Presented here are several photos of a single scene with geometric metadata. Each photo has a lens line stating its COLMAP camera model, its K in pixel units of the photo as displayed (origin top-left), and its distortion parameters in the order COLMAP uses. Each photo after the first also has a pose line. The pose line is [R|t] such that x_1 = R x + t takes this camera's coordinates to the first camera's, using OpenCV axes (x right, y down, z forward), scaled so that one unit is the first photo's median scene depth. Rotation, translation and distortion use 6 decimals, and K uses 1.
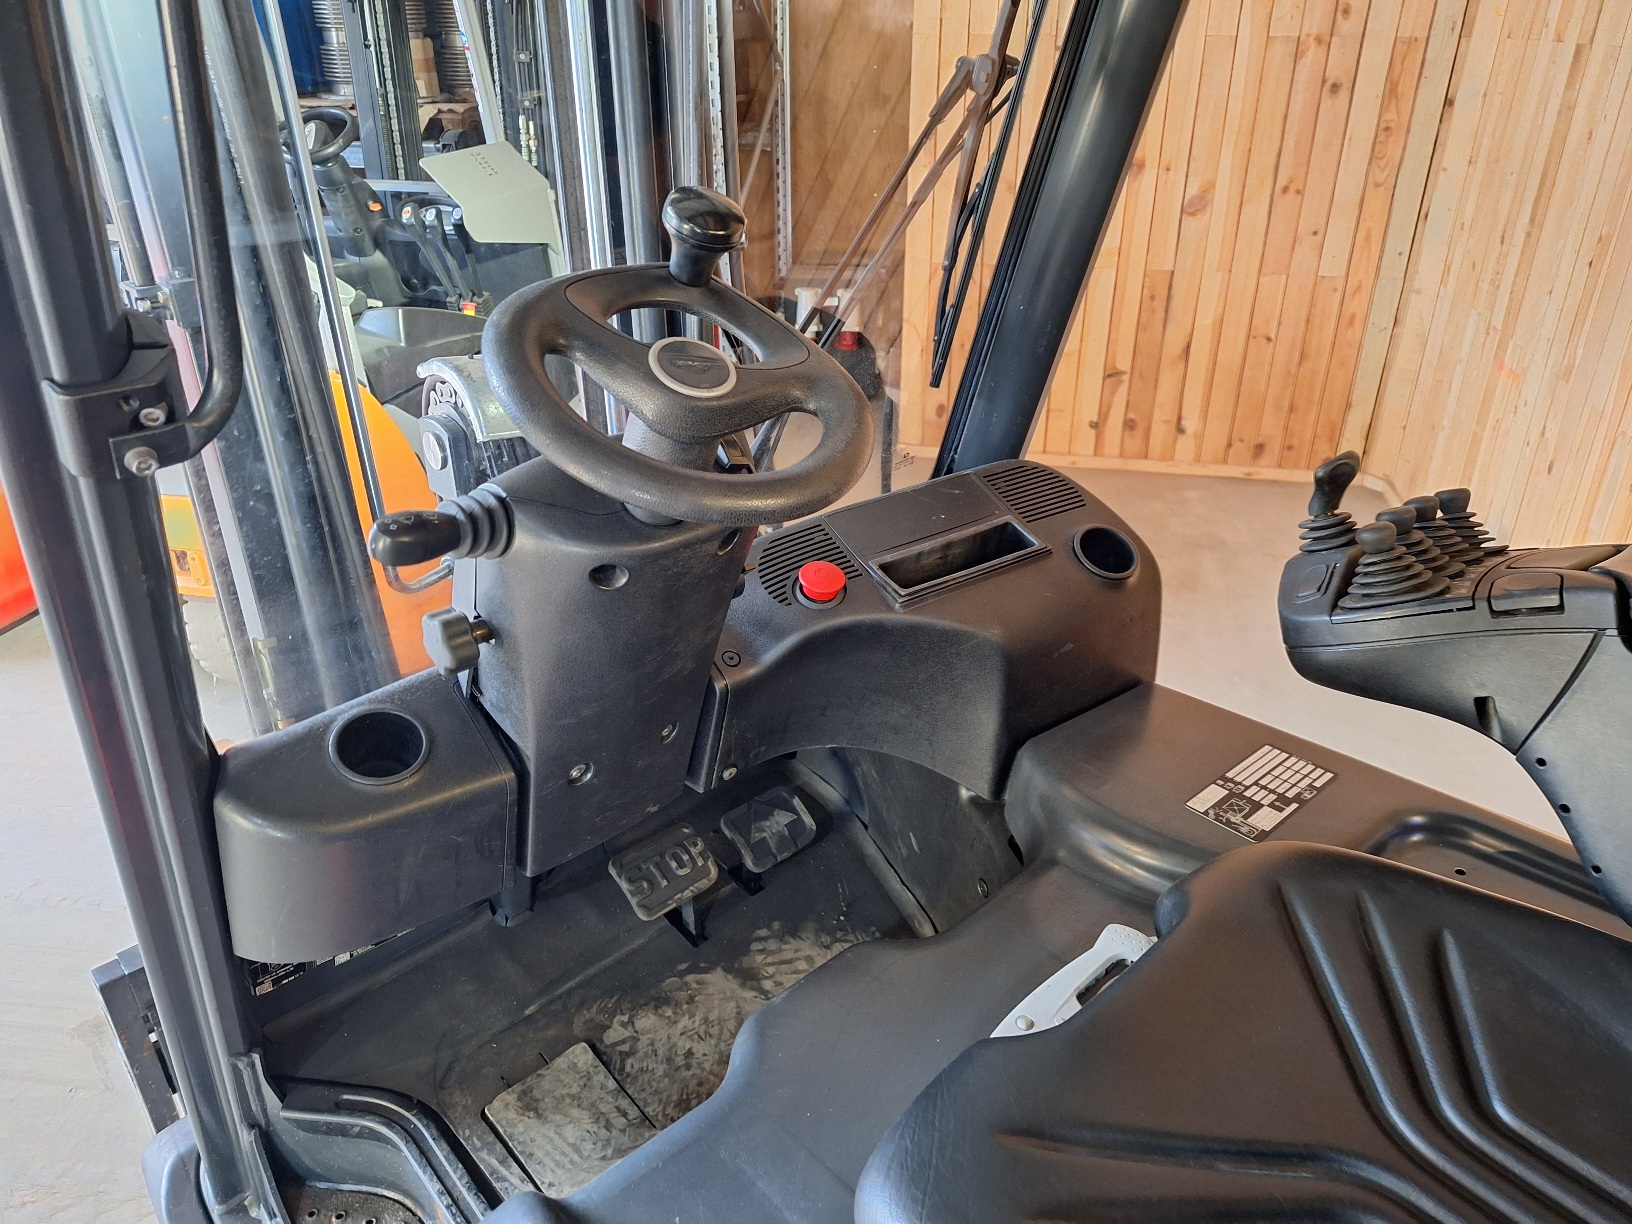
lens RADIAL K [[1132.4, 0, 827.8], [0, 1132.4, 604.5], [0, 0, 1]] dist [0.064058, -0.068788]
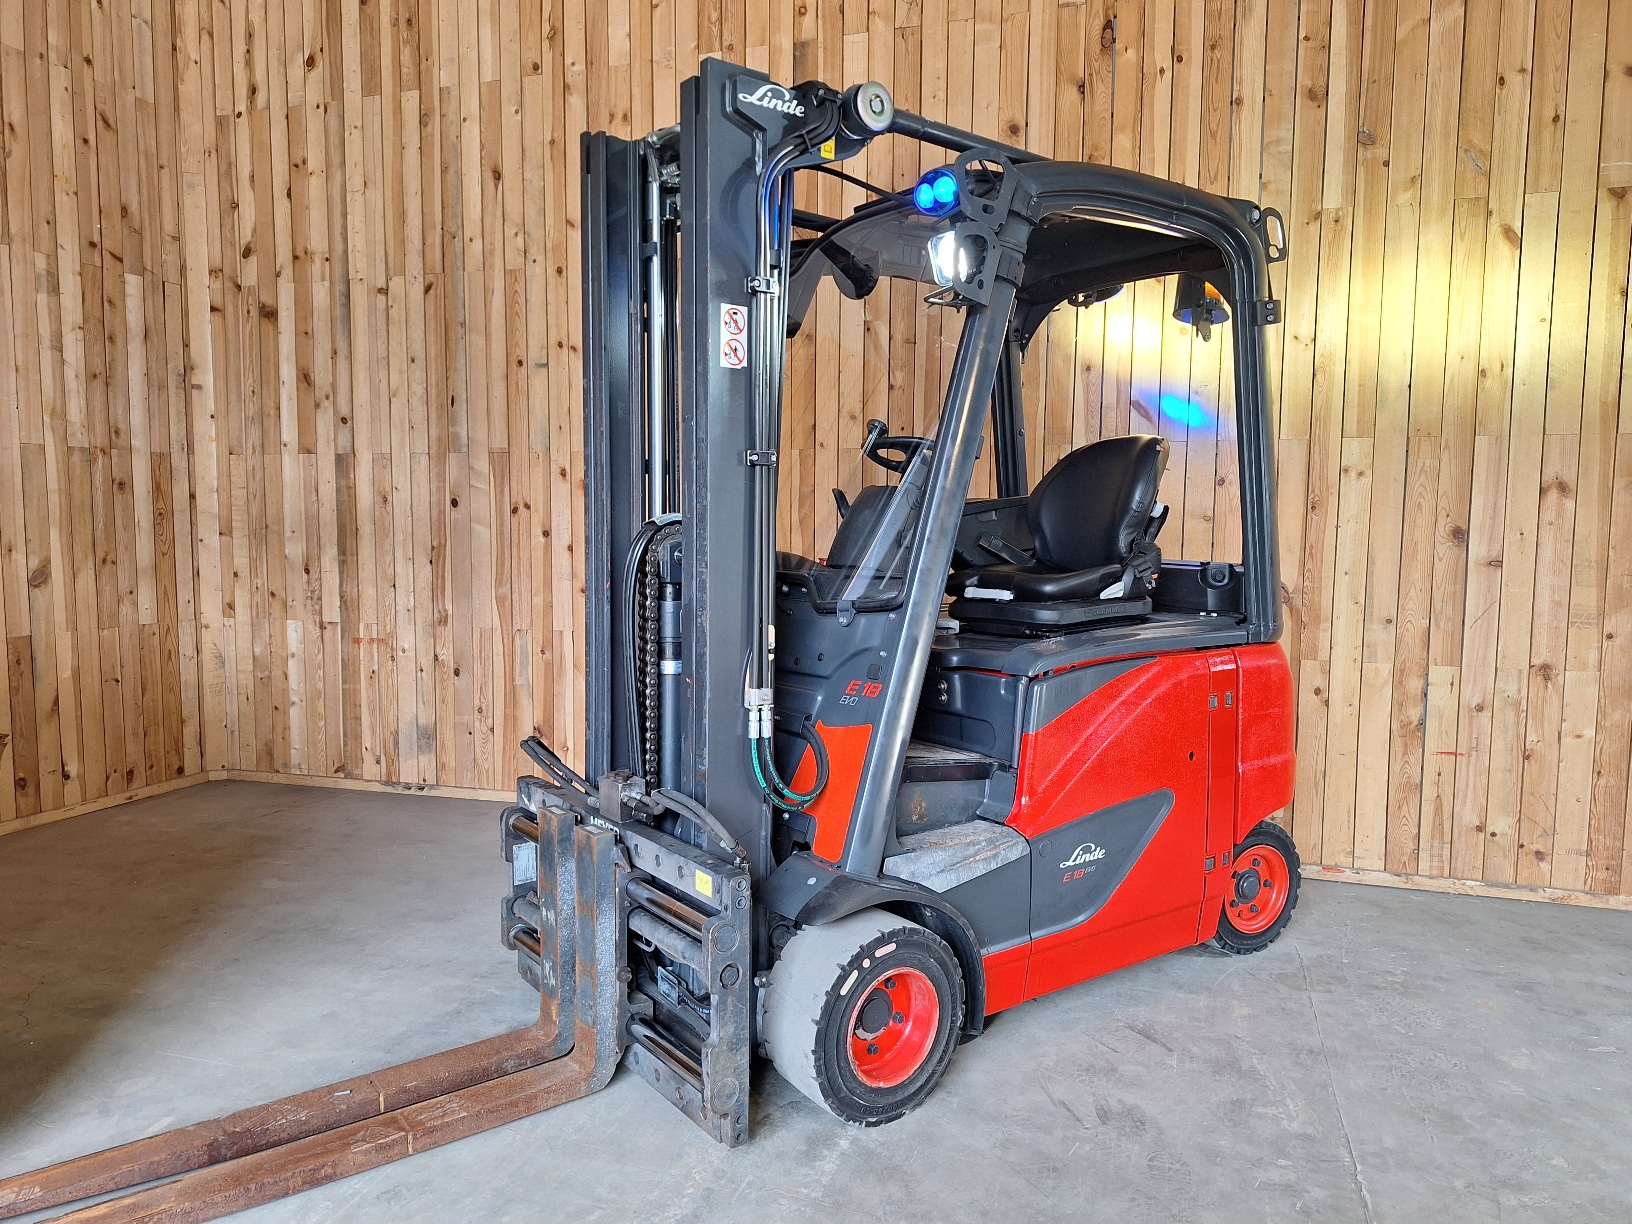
lens RADIAL K [[1132.4, 0, 822.1], [0, 1132.4, 615.5], [0, 0, 1]] dist [0.064058, -0.068788]
pose [[0.105337, -0.083479, 0.990927, -0.756883], [0.454444, 0.890375, 0.026700, 0.006075], [-0.884525, 0.447508, 0.131726, 0.189796]]
